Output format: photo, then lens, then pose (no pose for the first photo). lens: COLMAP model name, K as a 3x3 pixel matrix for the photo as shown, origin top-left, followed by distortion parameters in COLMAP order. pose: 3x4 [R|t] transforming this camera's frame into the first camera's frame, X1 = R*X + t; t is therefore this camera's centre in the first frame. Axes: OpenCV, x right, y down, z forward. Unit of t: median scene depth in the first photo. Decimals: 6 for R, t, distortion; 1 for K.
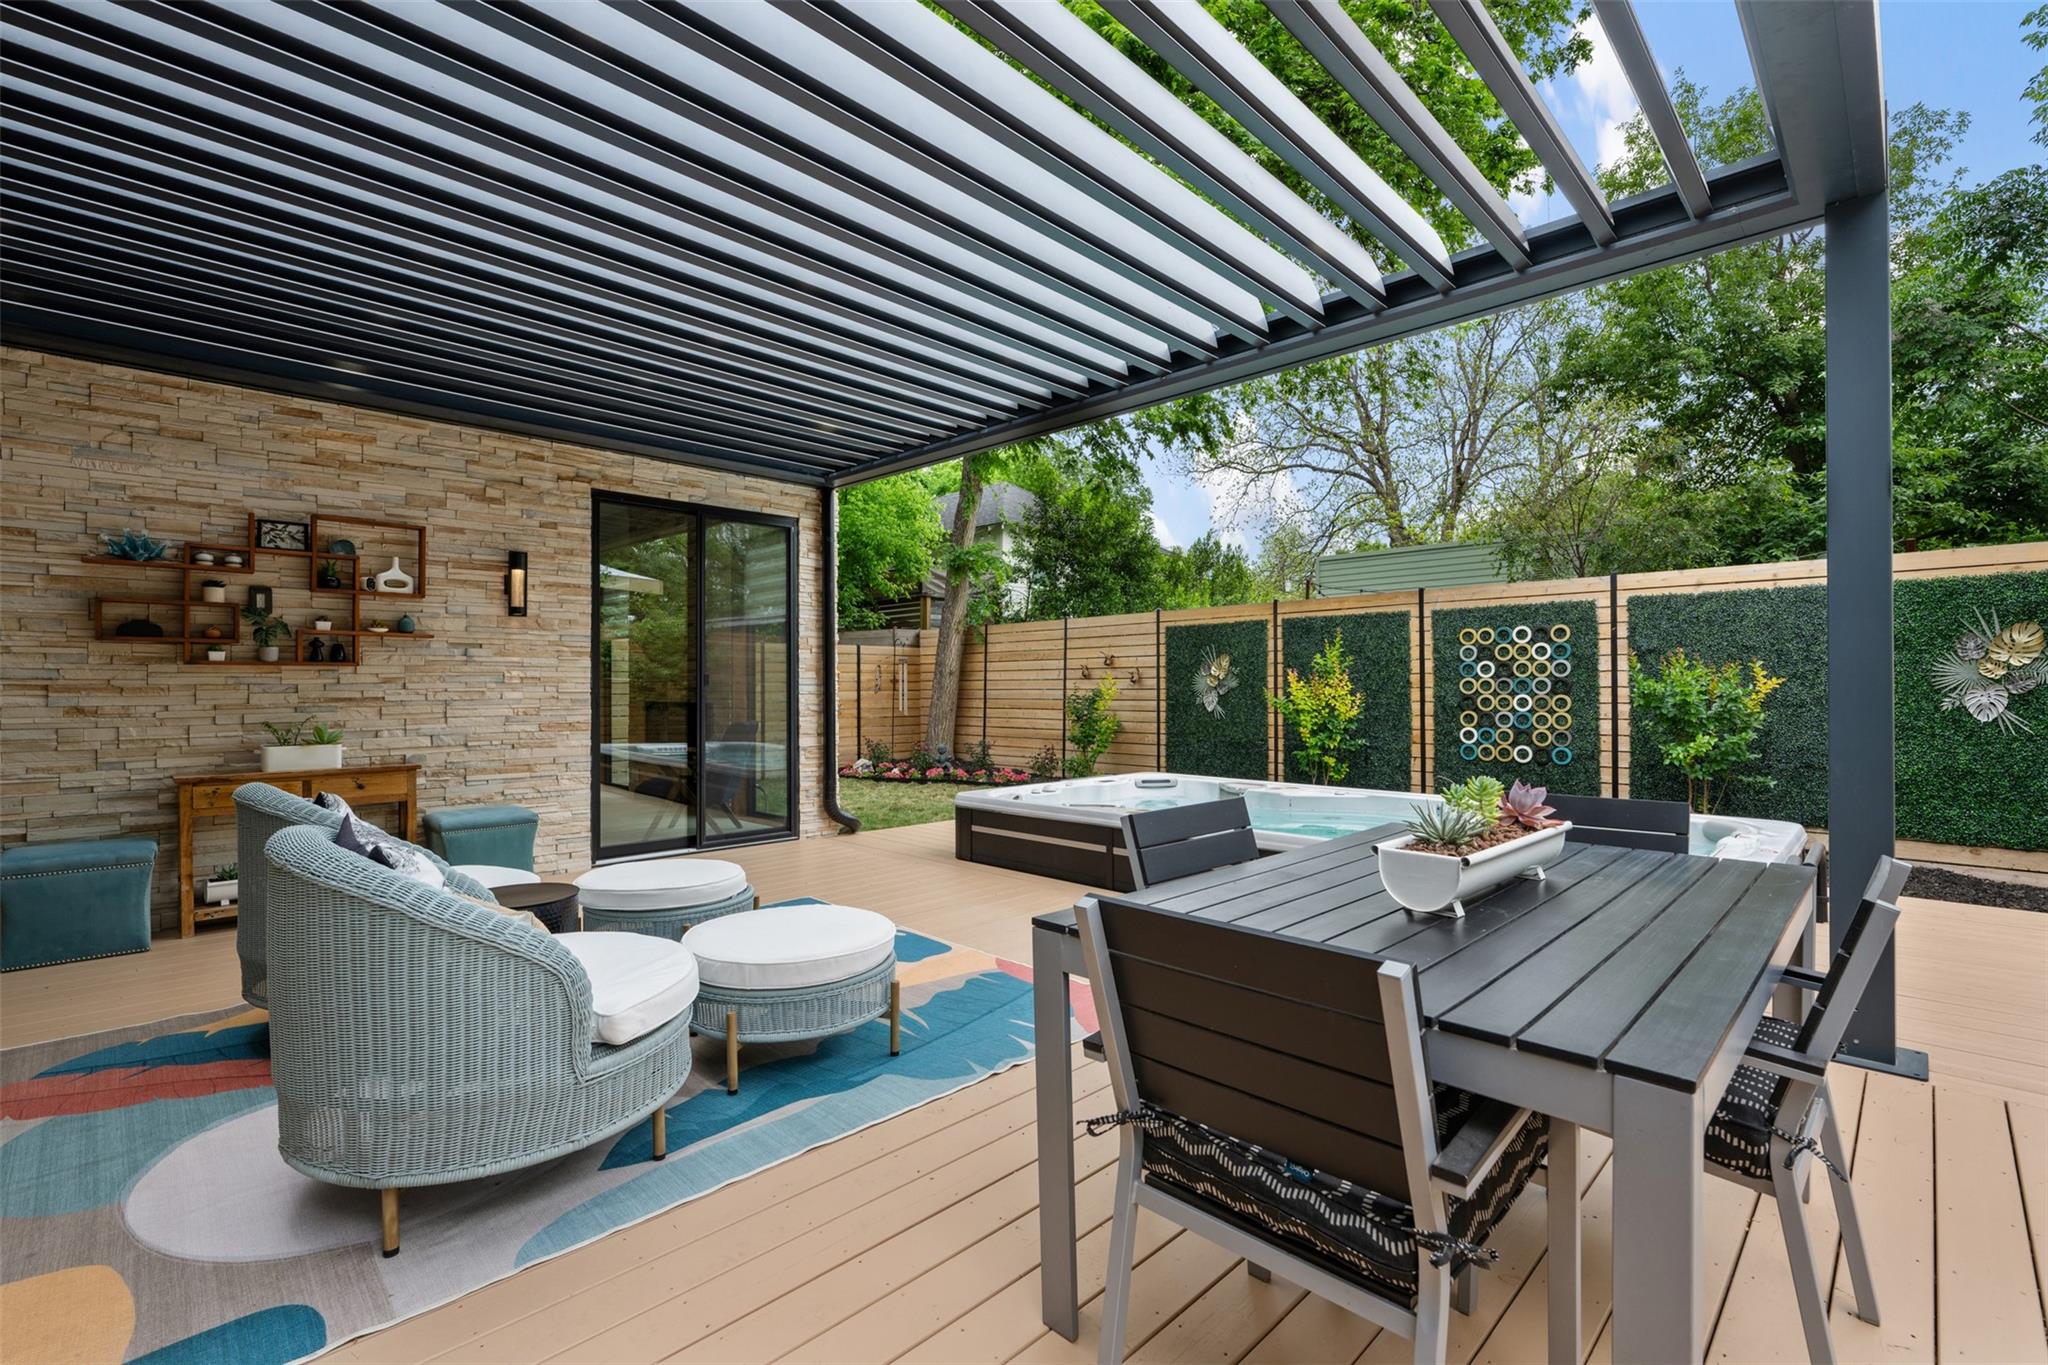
lens RADIAL K [[897.2, 0, 1027.6], [0, 897.2, 681.4], [0, 0, 1]] dist [-0.001606, -0.000021]
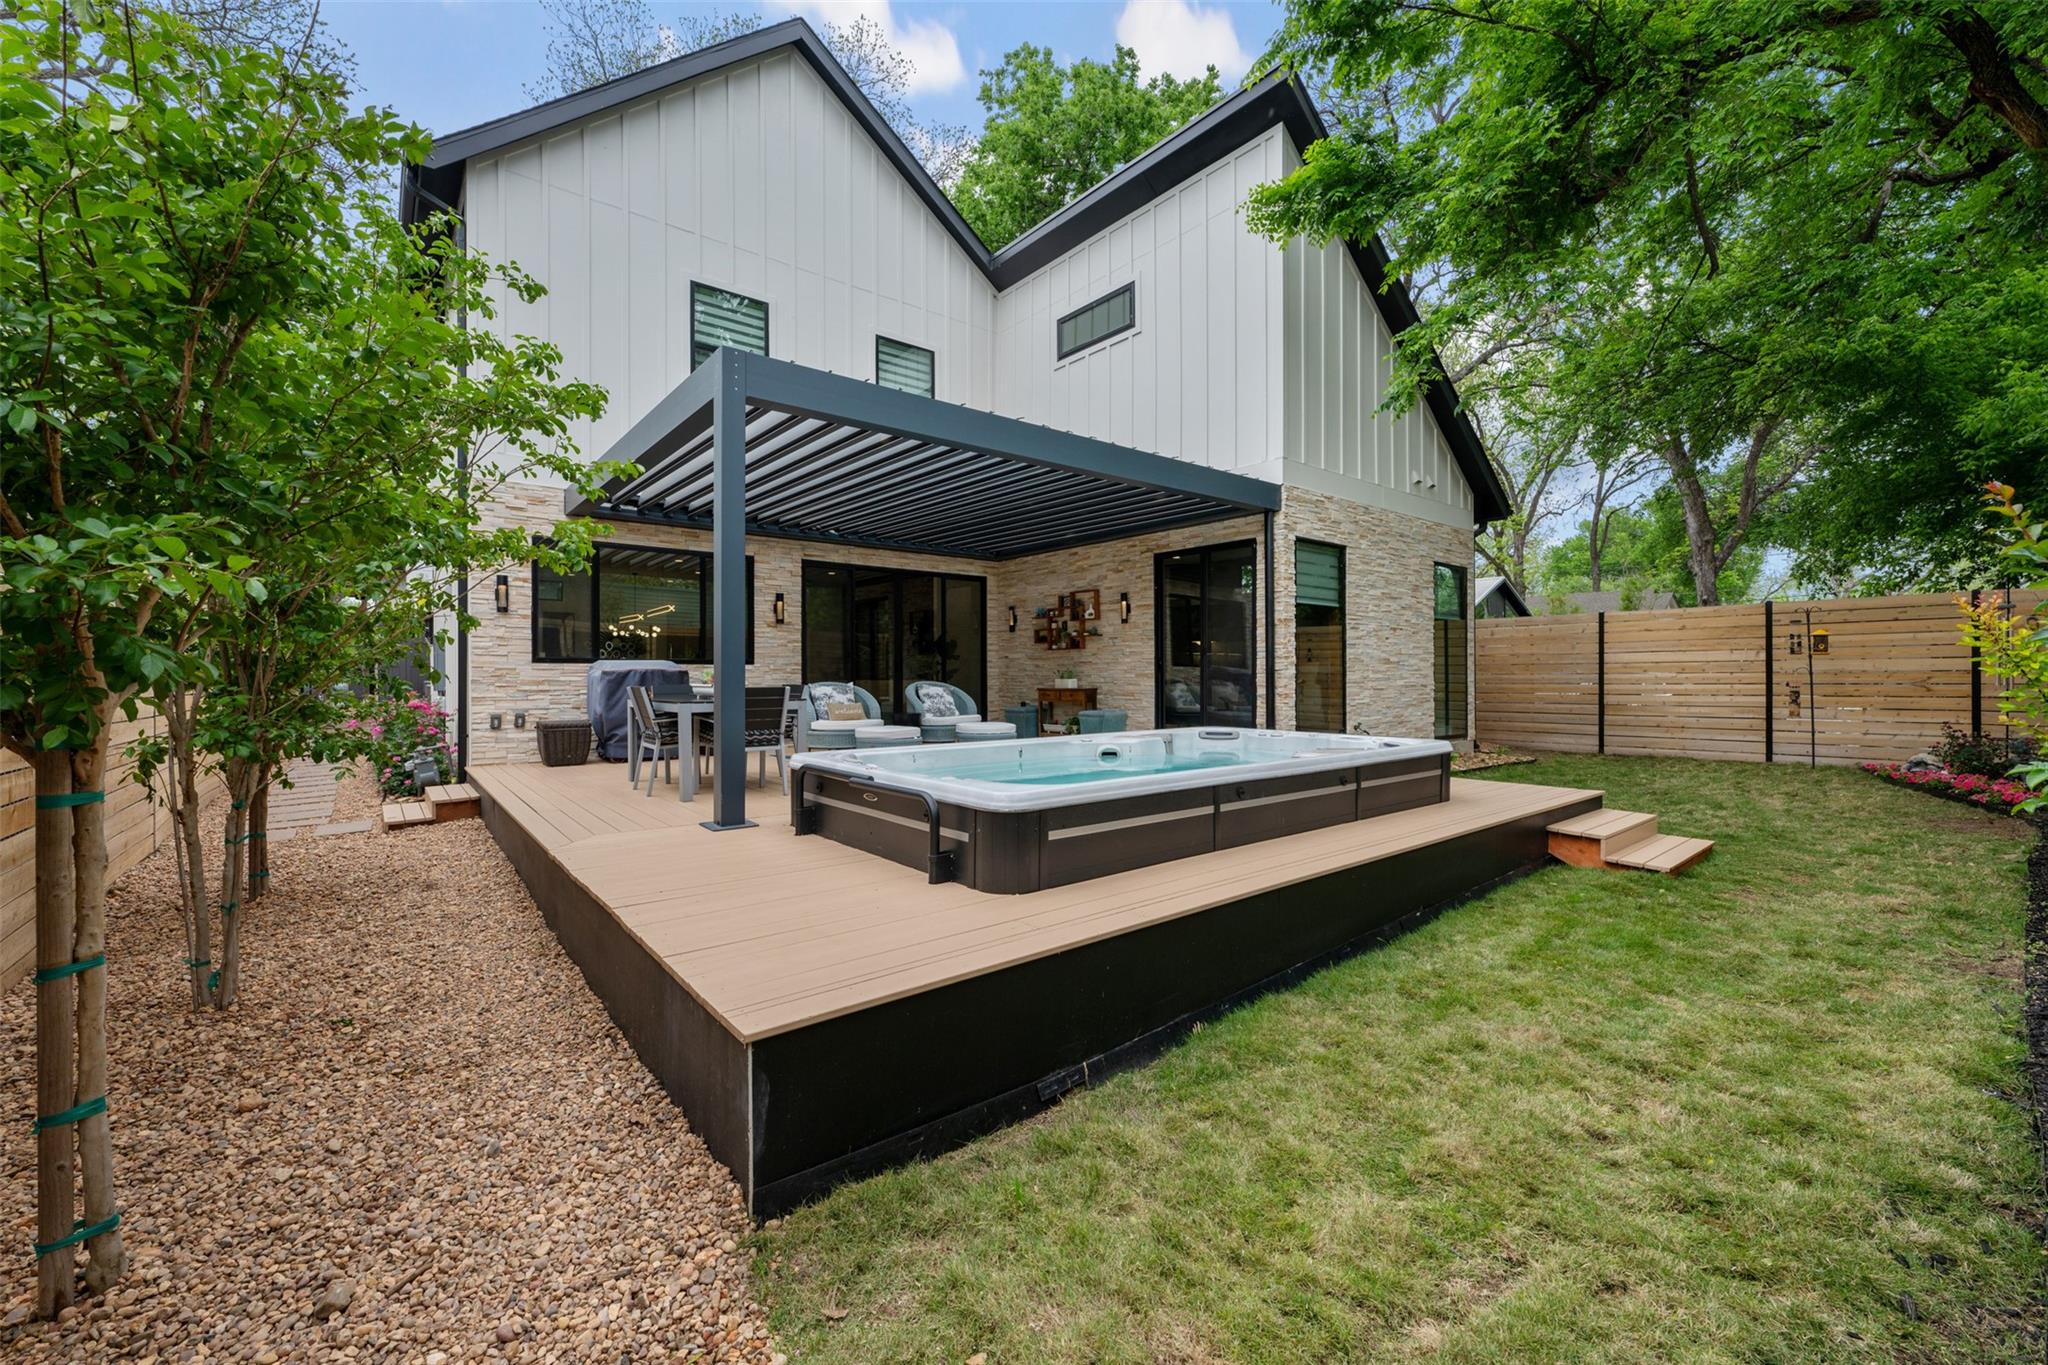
lens RADIAL K [[807.0, 0, 1033.0], [0, 807.0, 680.7], [0, 0, 1]] dist [-0.001364, 0.000472]
pose [[-0.097087, 0.002296, -0.995273, 0.825959], [0.003948, 0.999990, 0.001922, 0.037103], [0.995268, -0.003742, -0.097096, 0.573694]]
